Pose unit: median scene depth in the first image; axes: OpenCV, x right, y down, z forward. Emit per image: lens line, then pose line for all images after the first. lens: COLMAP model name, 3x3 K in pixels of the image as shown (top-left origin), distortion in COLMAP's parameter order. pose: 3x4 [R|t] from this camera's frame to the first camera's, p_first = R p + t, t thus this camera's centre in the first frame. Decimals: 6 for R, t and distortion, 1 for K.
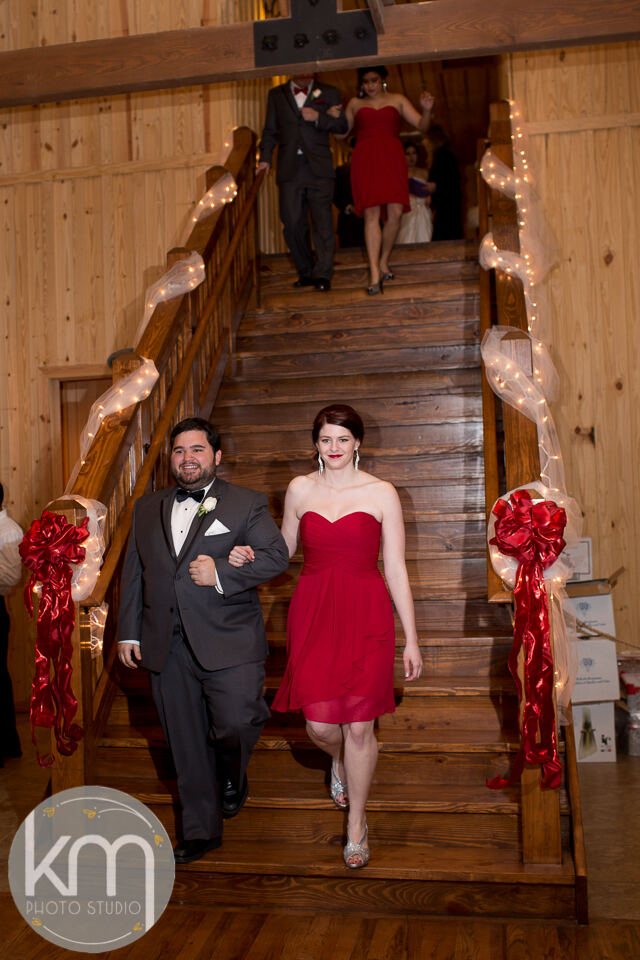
lens RADIAL K [[1203.2, 0, 225.3], [0, 1203.2, 451.4], [0, 0, 1]] dist [-0.095578, 0.091392]
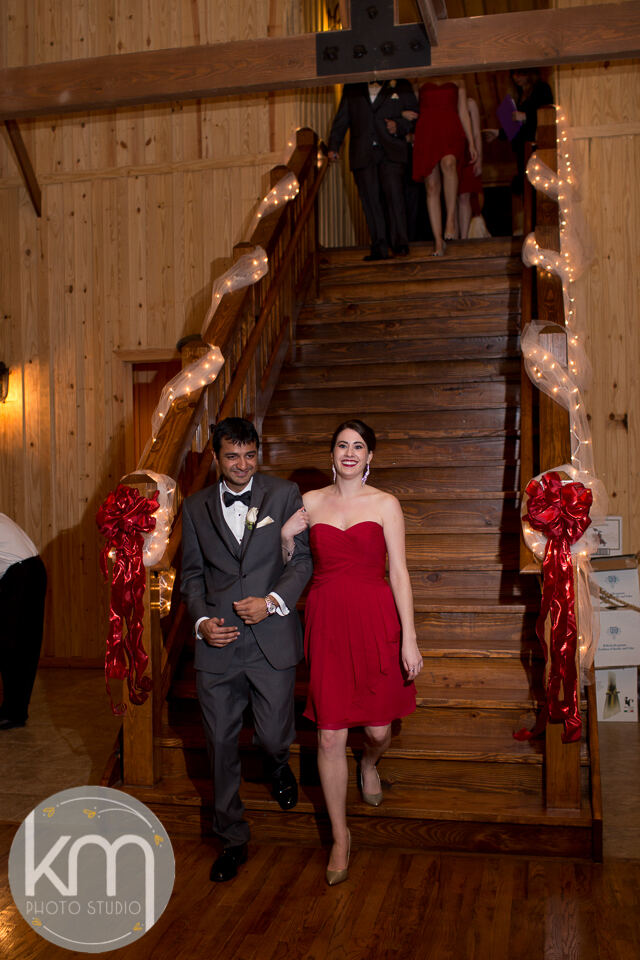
lens RADIAL K [[1142.4, 0, 264.3], [0, 1142.4, 479.7], [0, 0, 1]] dist [-0.094267, 0.073049]
pose [[0.999722, 0.014727, -0.018396, 0.001573], [-0.013888, 0.998893, 0.044952, -0.002889], [0.019038, -0.044684, 0.998820, -0.036128]]
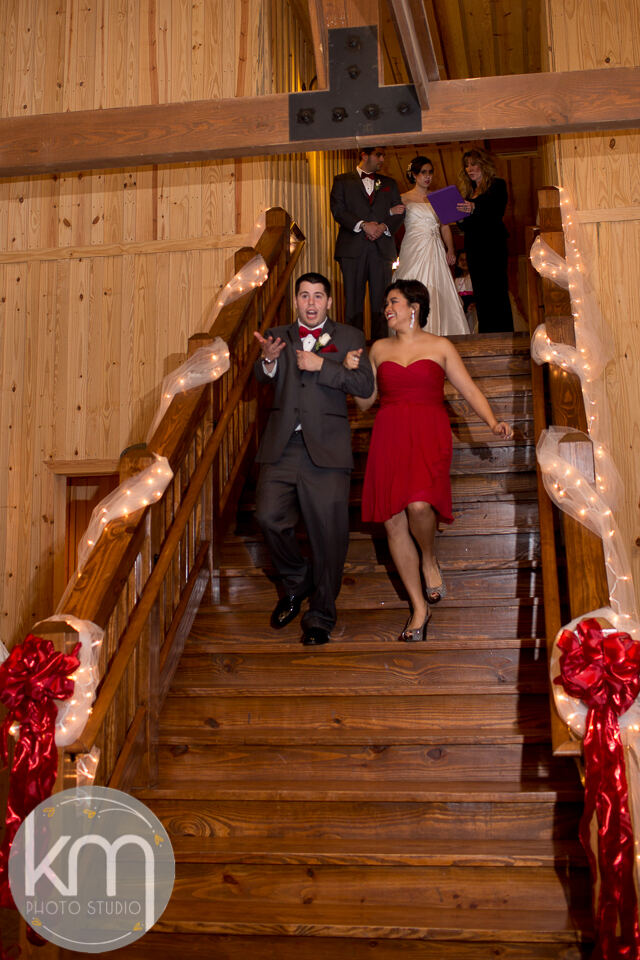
lens RADIAL K [[1244.9, 0, 321.2], [0, 1244.9, 302.4], [0, 0, 1]] dist [-0.101385, 0.130776]
pose [[0.998480, 0.025648, 0.048779, 0.005417], [-0.015526, 0.980169, -0.197555, -0.009228], [-0.052879, 0.196497, 0.979077, 0.077742]]
